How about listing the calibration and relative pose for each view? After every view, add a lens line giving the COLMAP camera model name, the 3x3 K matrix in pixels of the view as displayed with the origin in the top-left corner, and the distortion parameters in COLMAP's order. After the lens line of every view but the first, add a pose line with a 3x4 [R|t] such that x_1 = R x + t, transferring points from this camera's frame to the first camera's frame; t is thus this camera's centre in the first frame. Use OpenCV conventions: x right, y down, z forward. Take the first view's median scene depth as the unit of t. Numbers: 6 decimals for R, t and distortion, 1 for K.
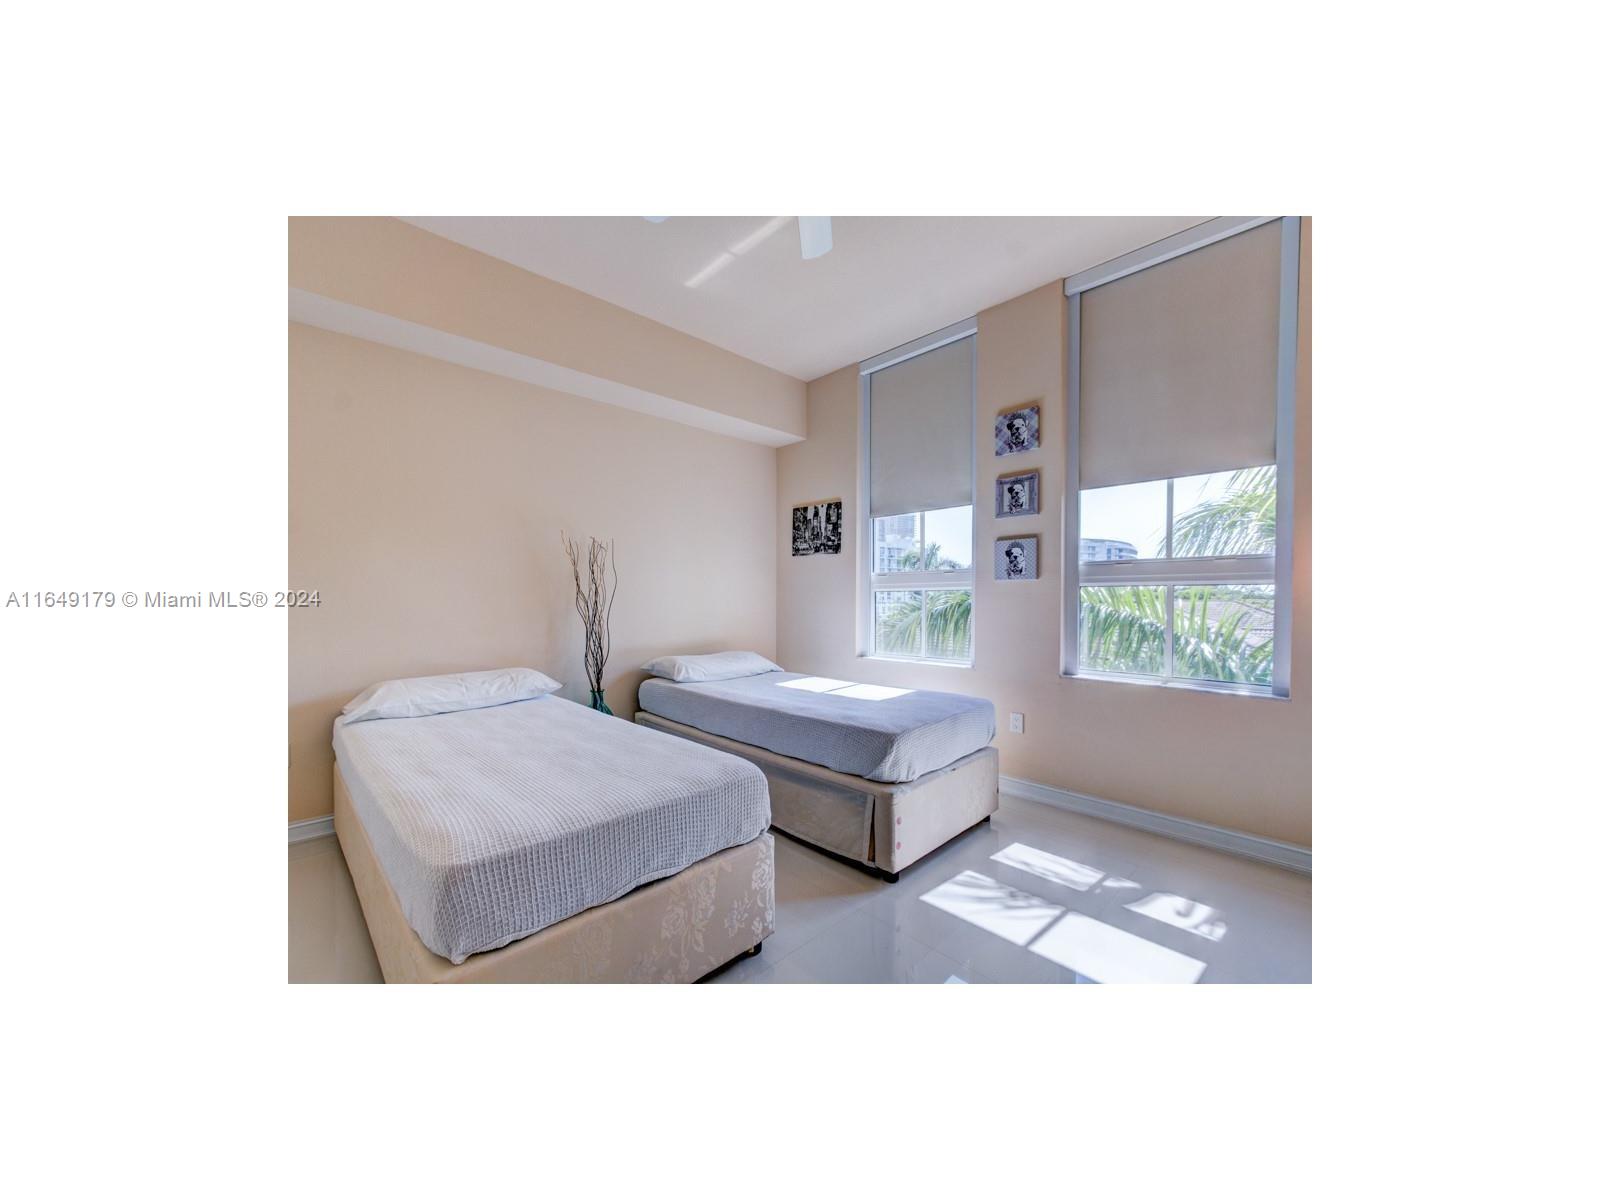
lens RADIAL K [[528.8, 0, 798.4], [0, 528.8, 601.9], [0, 0, 1]] dist [0.001030, -0.000100]
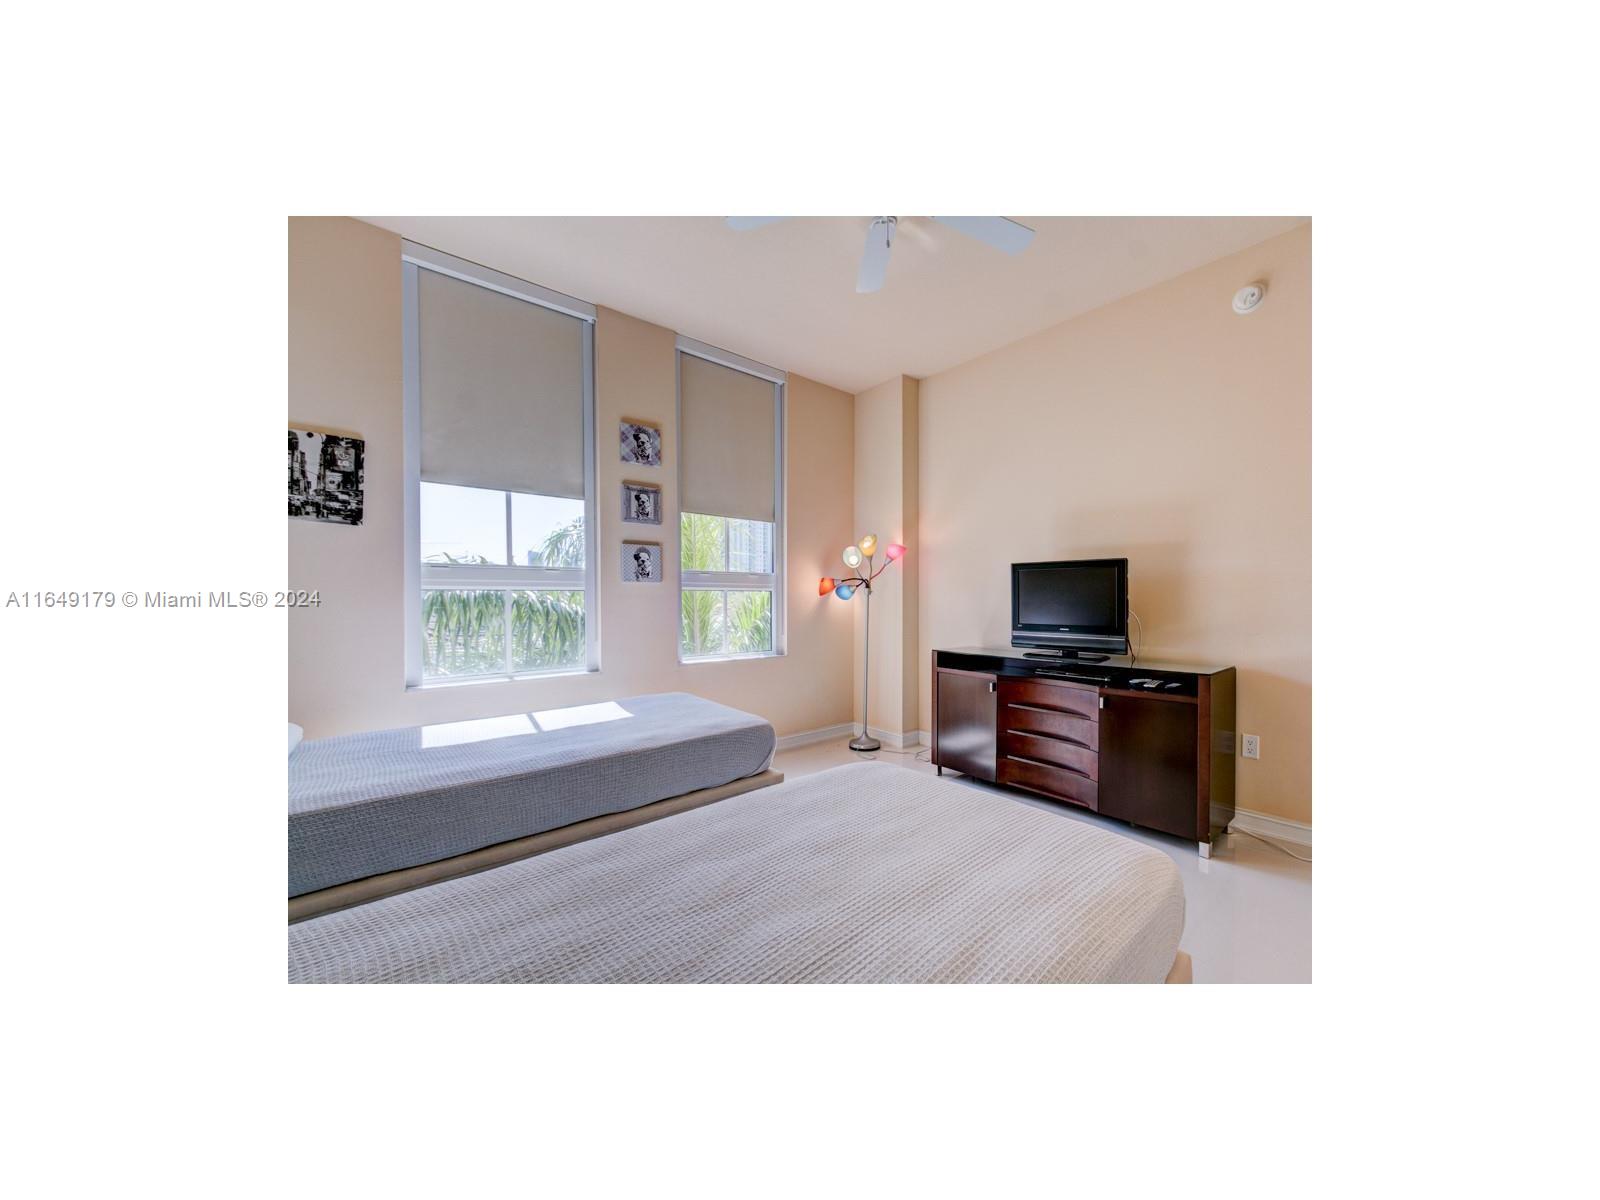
lens RADIAL K [[505.7, 0, 800.5], [0, 505.7, 597.6], [0, 0, 1]] dist [0.000910, 0.000008]
pose [[0.095504, 0.004616, 0.995418, -0.572554], [0.010408, 0.999930, -0.005636, -0.001869], [-0.995375, 0.010898, 0.095450, 0.577102]]
